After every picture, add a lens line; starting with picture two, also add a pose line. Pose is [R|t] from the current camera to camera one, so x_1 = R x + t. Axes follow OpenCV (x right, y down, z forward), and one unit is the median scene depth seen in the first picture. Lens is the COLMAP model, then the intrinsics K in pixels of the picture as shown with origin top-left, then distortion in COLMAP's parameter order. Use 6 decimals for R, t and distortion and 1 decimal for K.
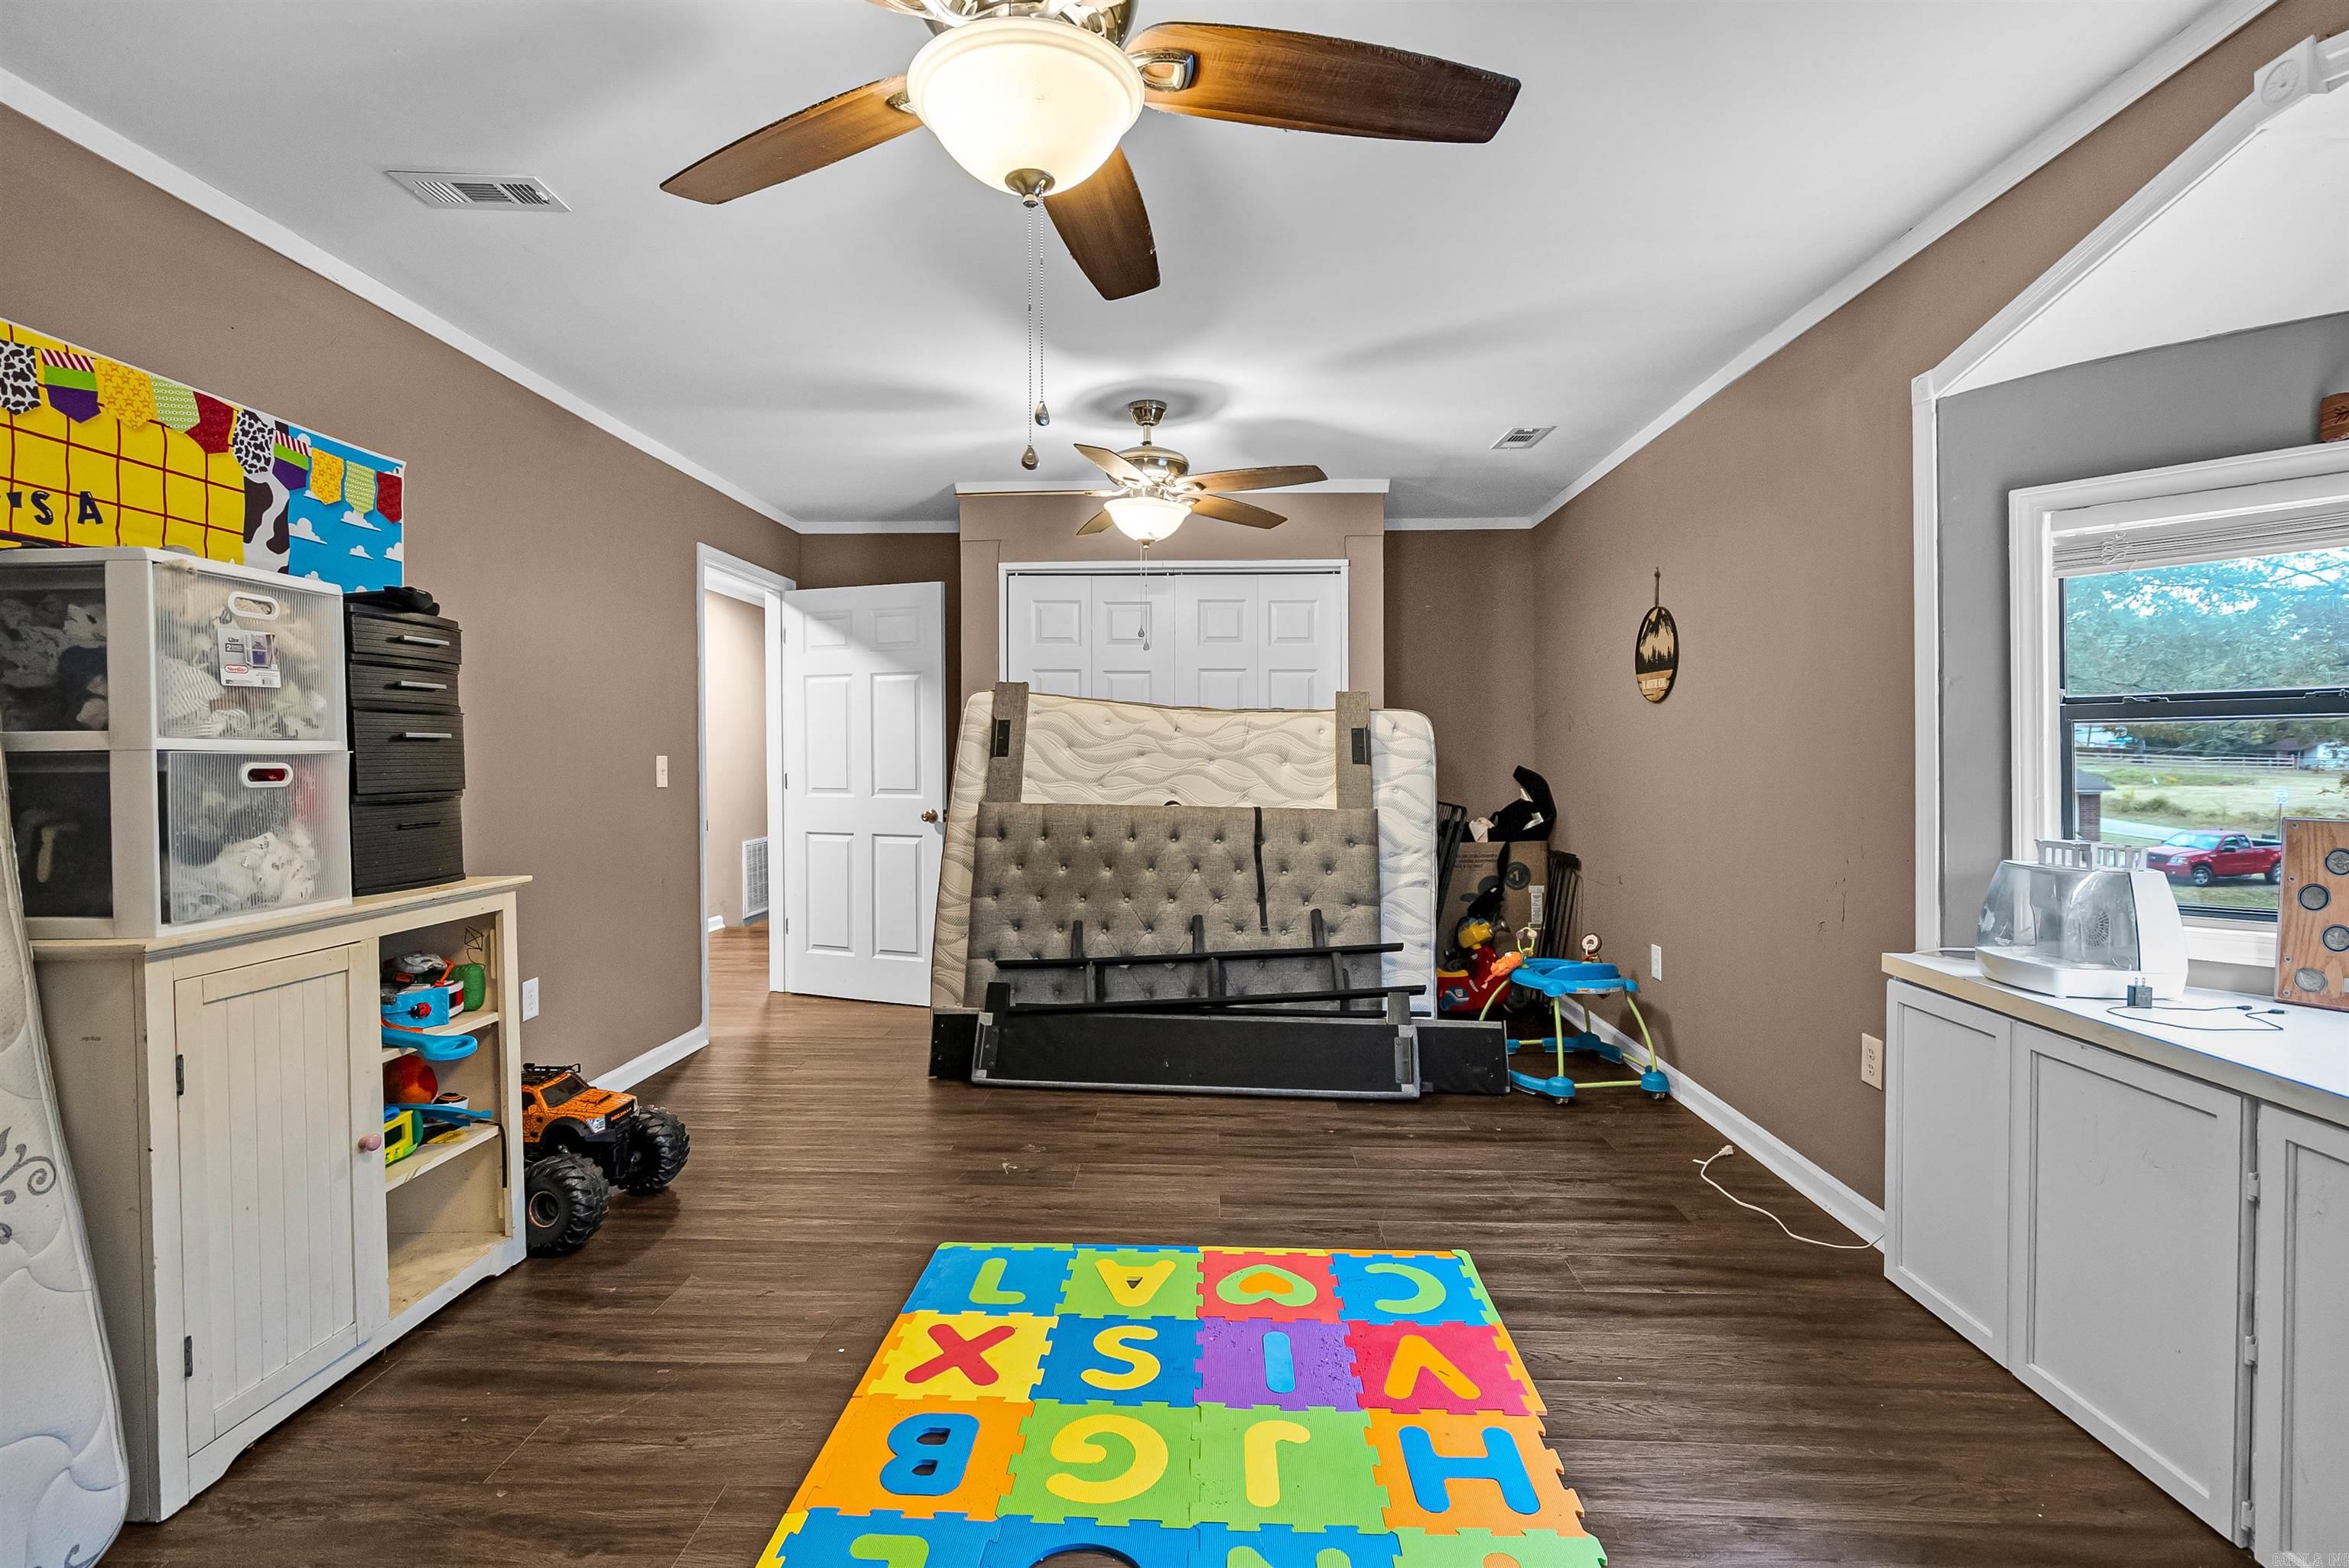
lens RADIAL K [[1070.7, 0, 1174.5], [0, 1070.7, 784.0], [0, 0, 1]] dist [-0.000002, 0.000052]
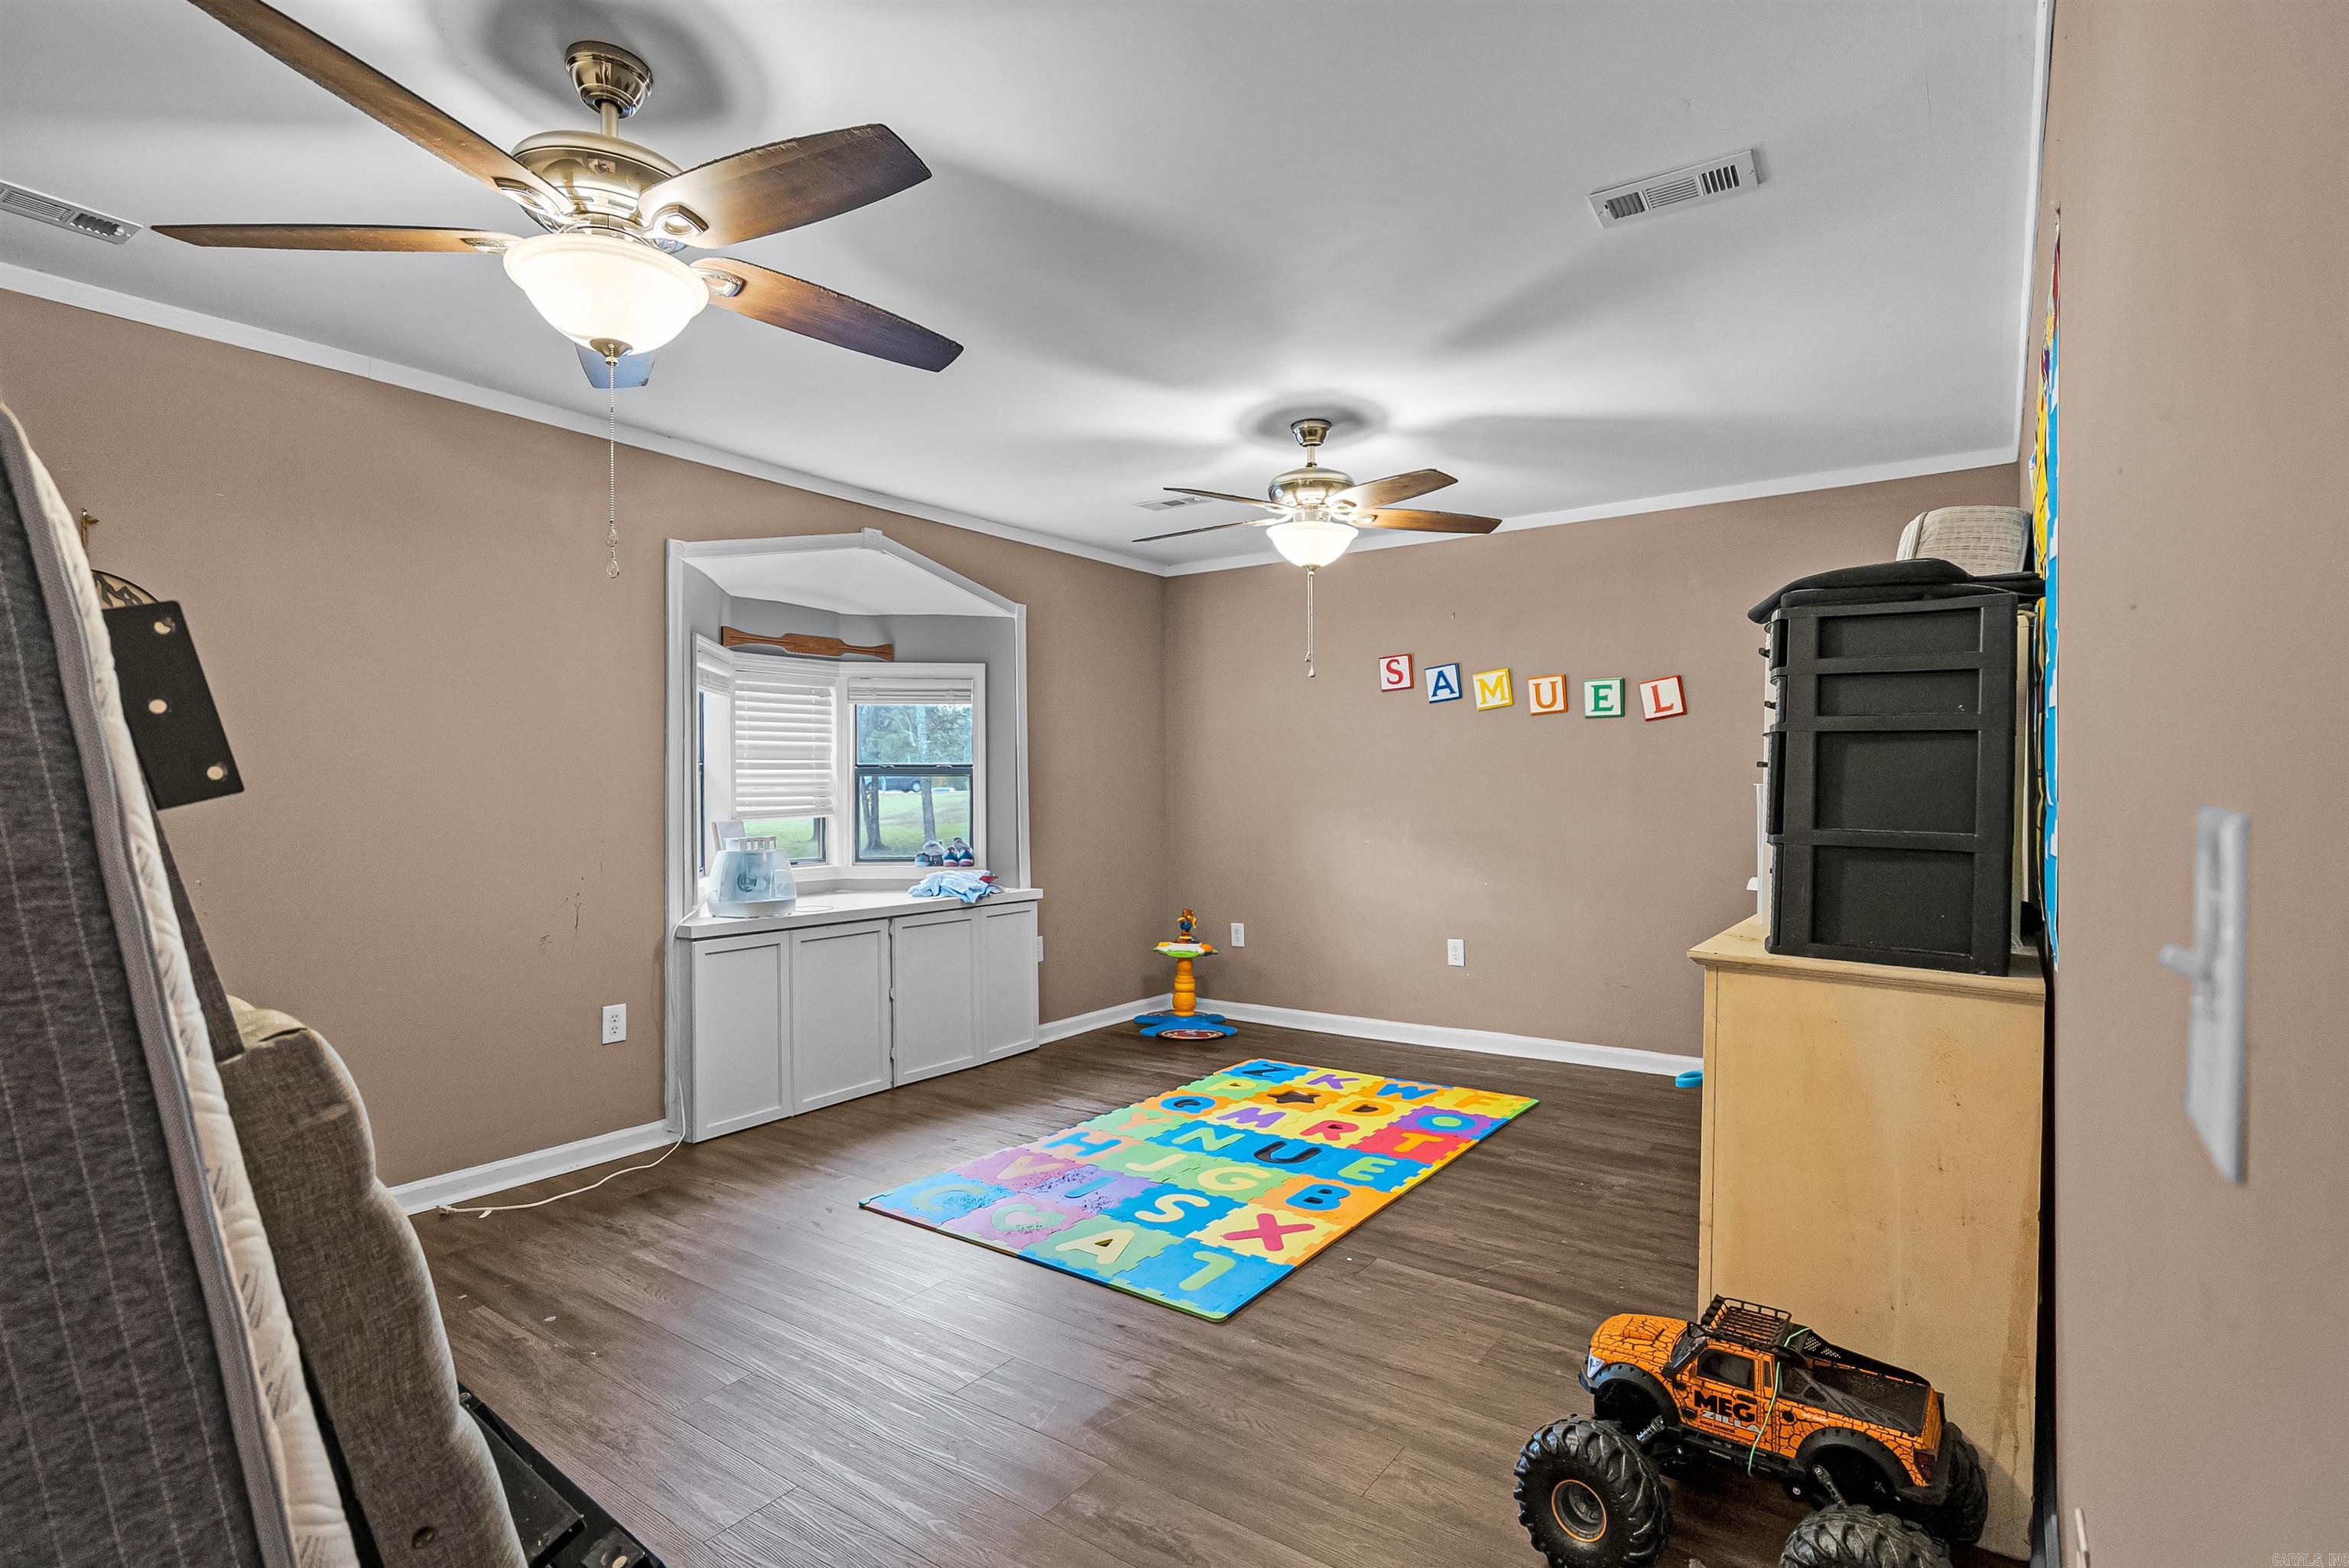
lens RADIAL K [[1141.8, 0, 1174.5], [0, 1141.8, 784.0], [0, 0, 1]] dist [-0.000758, 0.000035]
pose [[-0.828193, 0.004354, 0.560426, -0.932454], [0.018822, 0.999622, 0.020048, -0.069207], [-0.560127, 0.027152, -0.827962, 2.300072]]
